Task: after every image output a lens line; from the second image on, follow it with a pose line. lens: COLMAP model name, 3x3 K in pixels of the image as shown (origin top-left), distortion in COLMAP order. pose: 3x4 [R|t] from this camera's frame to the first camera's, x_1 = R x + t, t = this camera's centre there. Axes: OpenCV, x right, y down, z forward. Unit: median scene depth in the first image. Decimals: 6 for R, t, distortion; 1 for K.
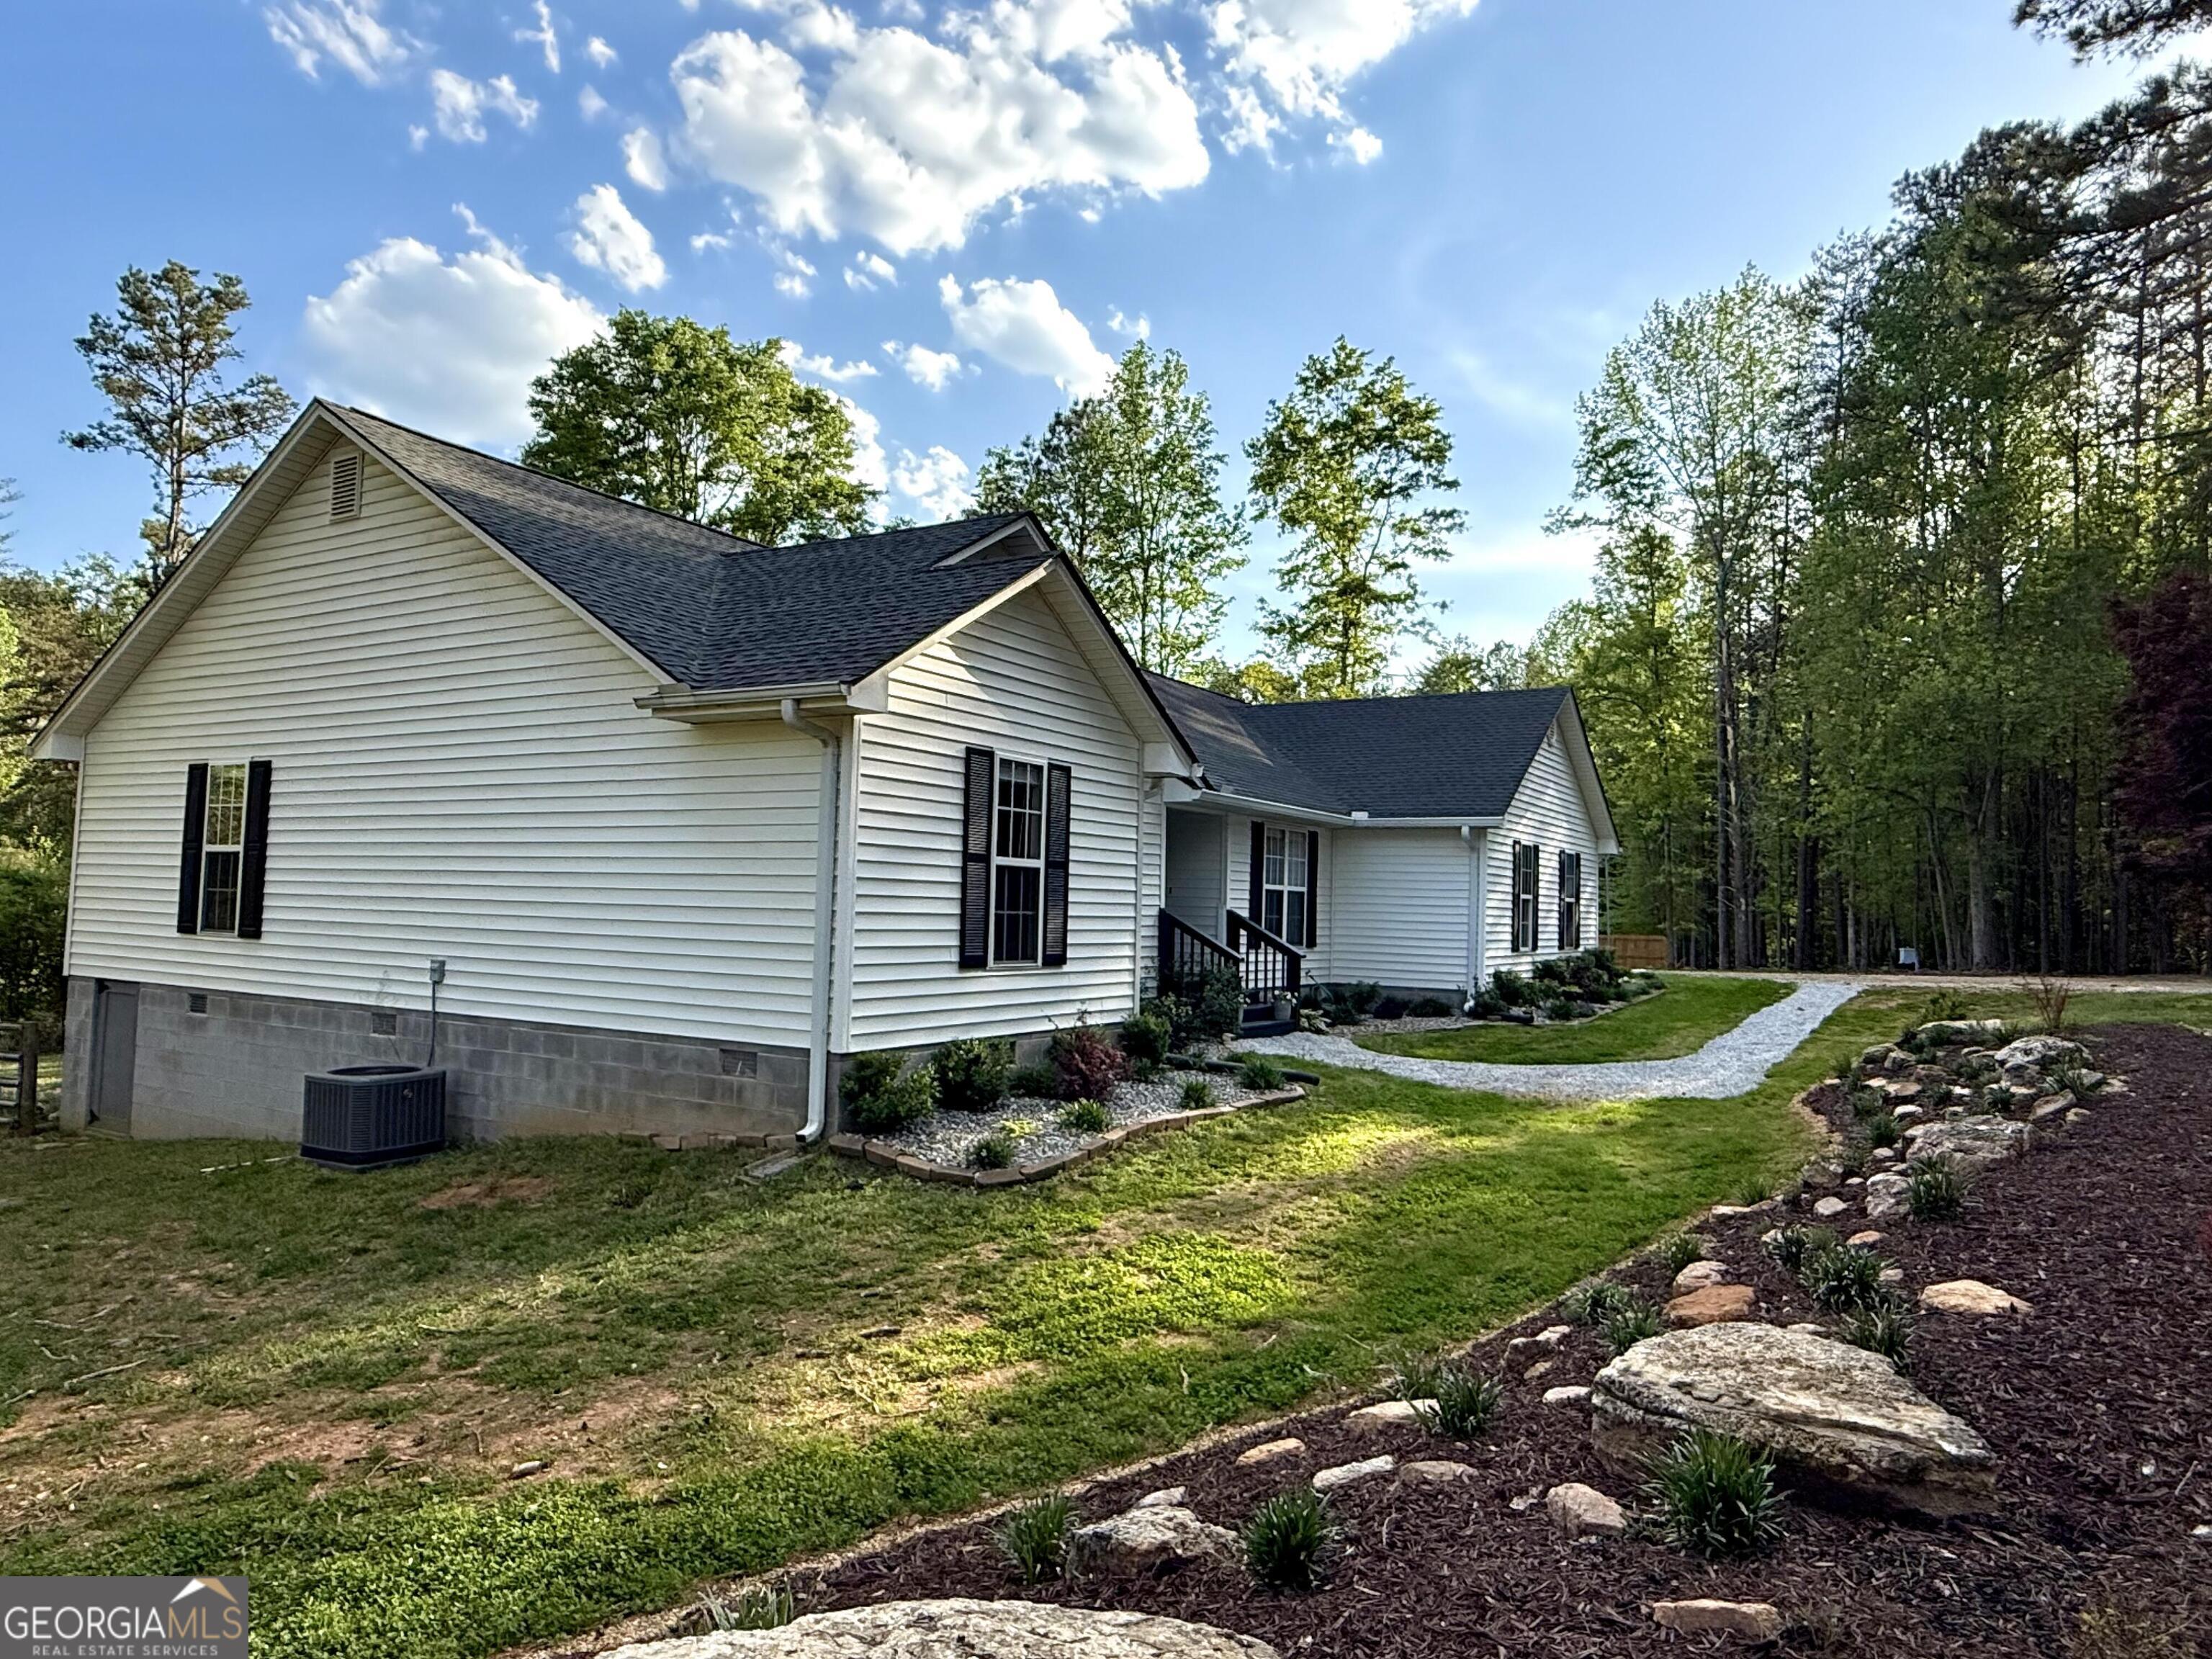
lens RADIAL K [[1460.2, 0, 1109.1], [0, 1460.2, 824.7], [0, 0, 1]] dist [-0.002689, -0.000415]
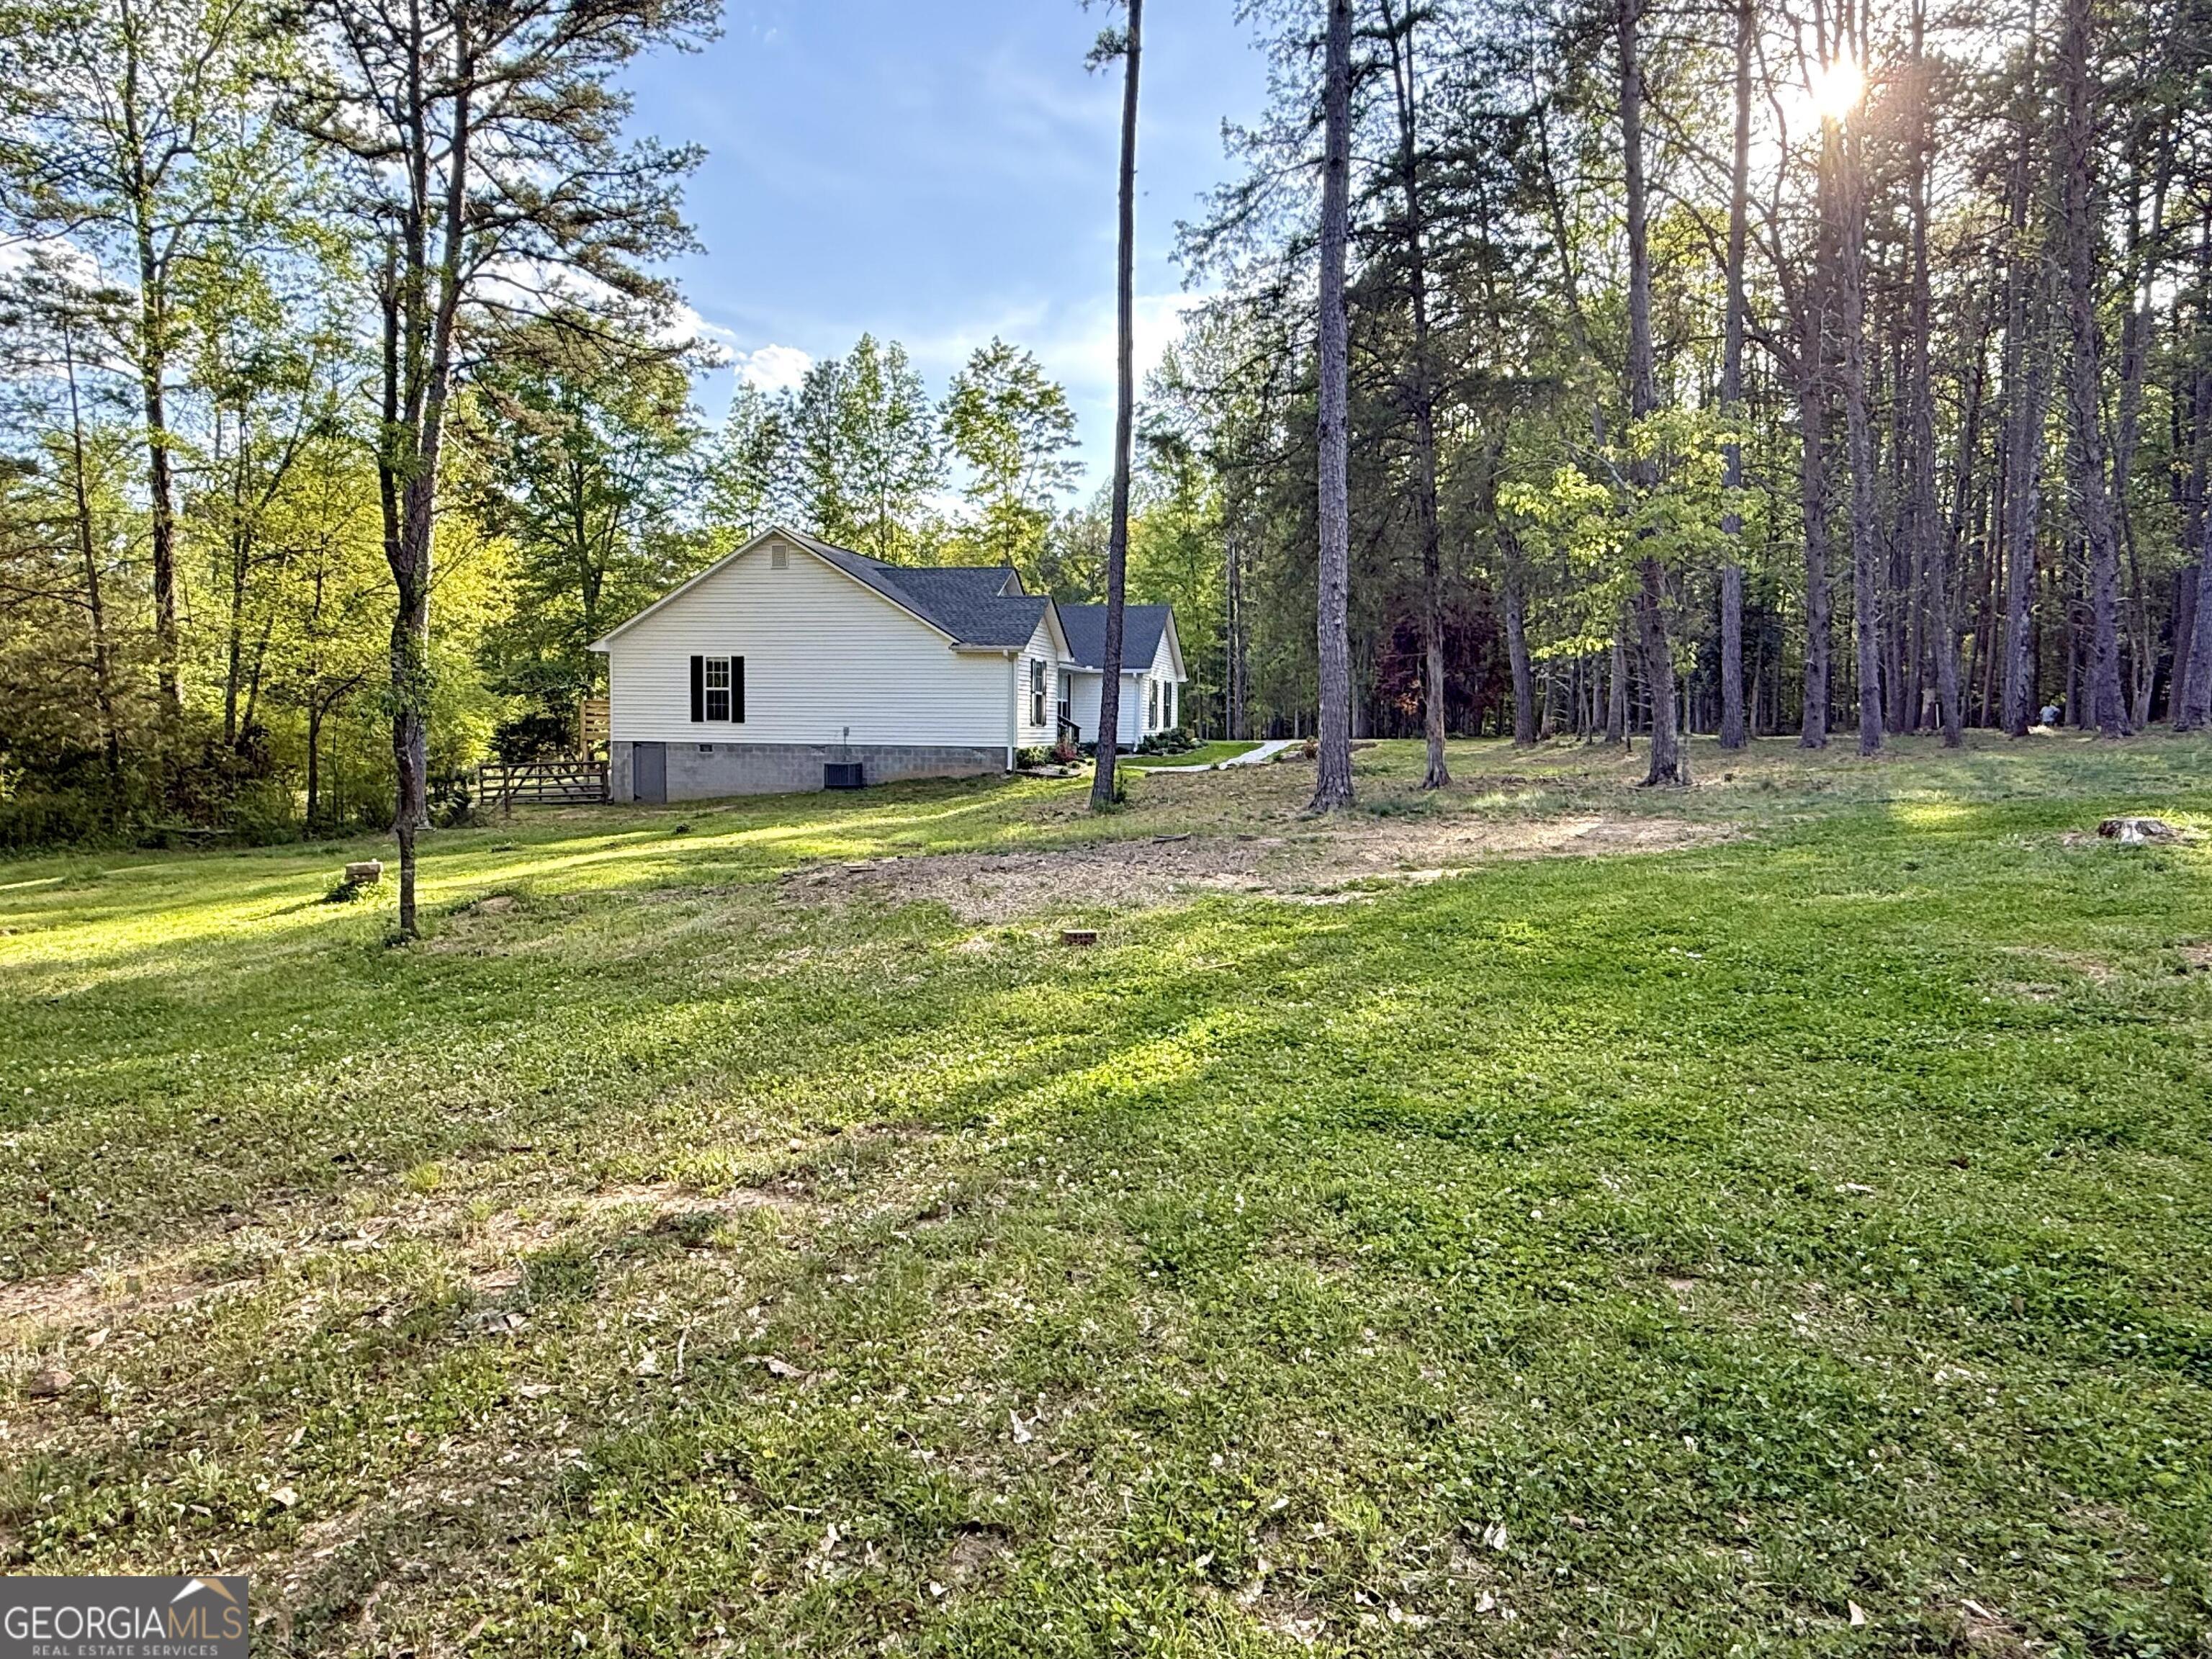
lens RADIAL K [[1460.2, 0, 1103.8], [0, 1460.2, 824.9], [0, 0, 1]] dist [-0.002689, -0.000415]
pose [[0.949645, -0.036356, 0.311213, -0.483517], [-0.004014, 0.991752, 0.128108, -0.051025], [-0.313303, -0.122907, 0.941666, -1.089903]]
